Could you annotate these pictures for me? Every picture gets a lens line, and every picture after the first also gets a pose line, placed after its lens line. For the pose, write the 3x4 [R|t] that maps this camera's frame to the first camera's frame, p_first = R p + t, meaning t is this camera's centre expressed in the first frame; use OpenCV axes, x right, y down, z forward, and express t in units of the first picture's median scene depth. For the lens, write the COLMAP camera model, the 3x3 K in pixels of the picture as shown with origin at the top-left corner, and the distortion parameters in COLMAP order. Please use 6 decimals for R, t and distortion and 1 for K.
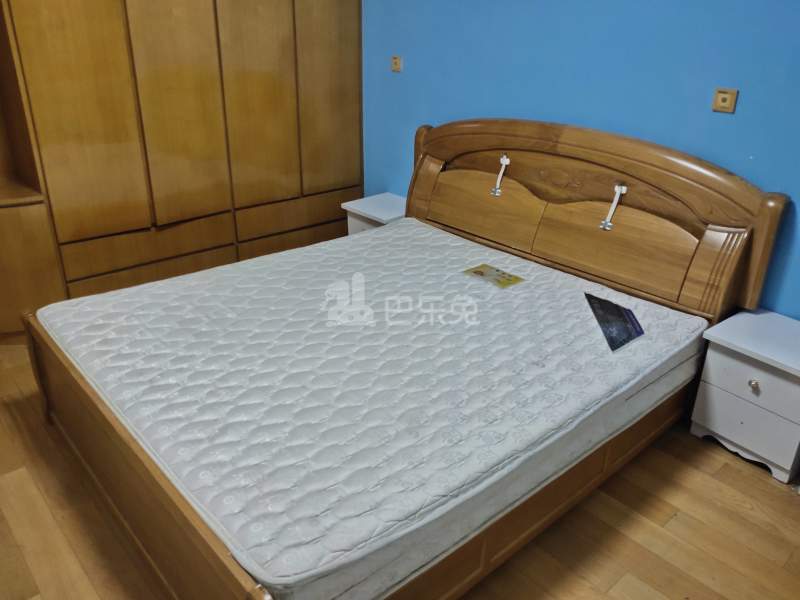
lens RADIAL K [[636.3, 0, 400.8], [0, 636.3, 301.1], [0, 0, 1]] dist [0.051336, -0.114335]
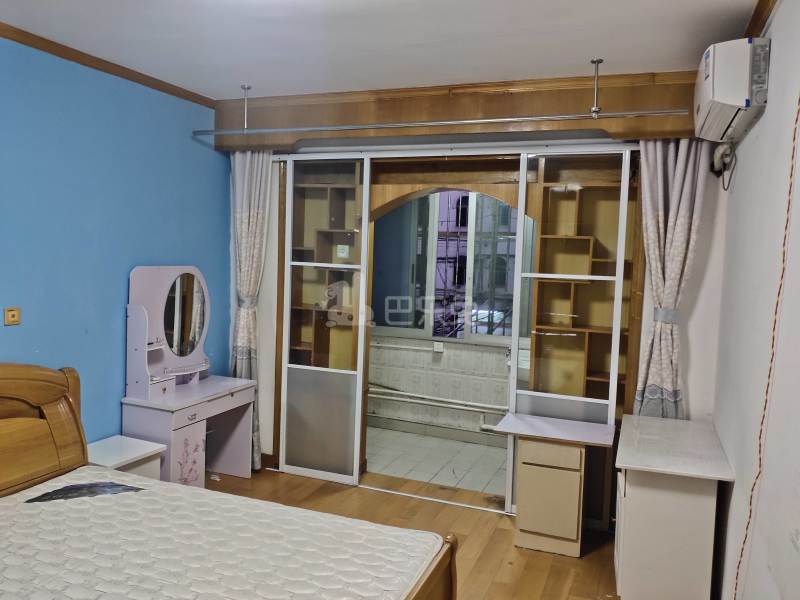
lens RADIAL K [[636.3, 0, 399.6], [0, 636.3, 301.5], [0, 0, 1]] dist [0.051336, -0.114335]
pose [[-0.444120, -0.102634, 0.890070, -0.766193], [0.337262, 0.901200, 0.272202, -0.335239], [-0.830067, 0.421077, -0.365626, 0.636455]]
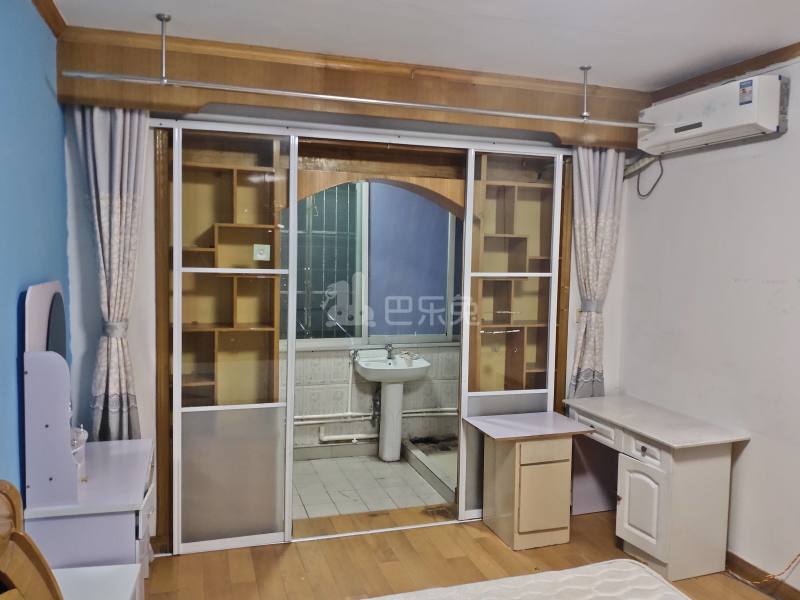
lens RADIAL K [[636.3, 0, 393.4], [0, 636.3, 300.4], [0, 0, 1]] dist [0.051336, -0.114335]
pose [[-0.907082, -0.067248, 0.415547, -0.117189], [0.143503, 0.878626, 0.455437, -0.492211], [-0.395738, 0.472751, -0.787336, 0.998041]]
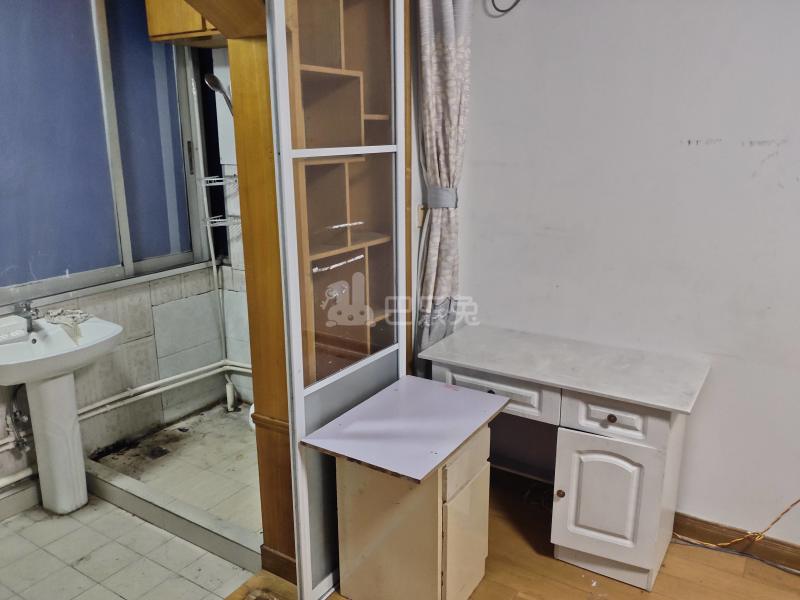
lens RADIAL K [[636.3, 0, 393.6], [0, 636.3, 301.4], [0, 0, 1]] dist [0.051336, -0.114335]
pose [[-0.966157, 0.055322, -0.251954, 0.324419], [-0.117772, 0.774393, 0.621648, -0.223261], [0.229502, 0.630282, -0.741669, 0.483566]]
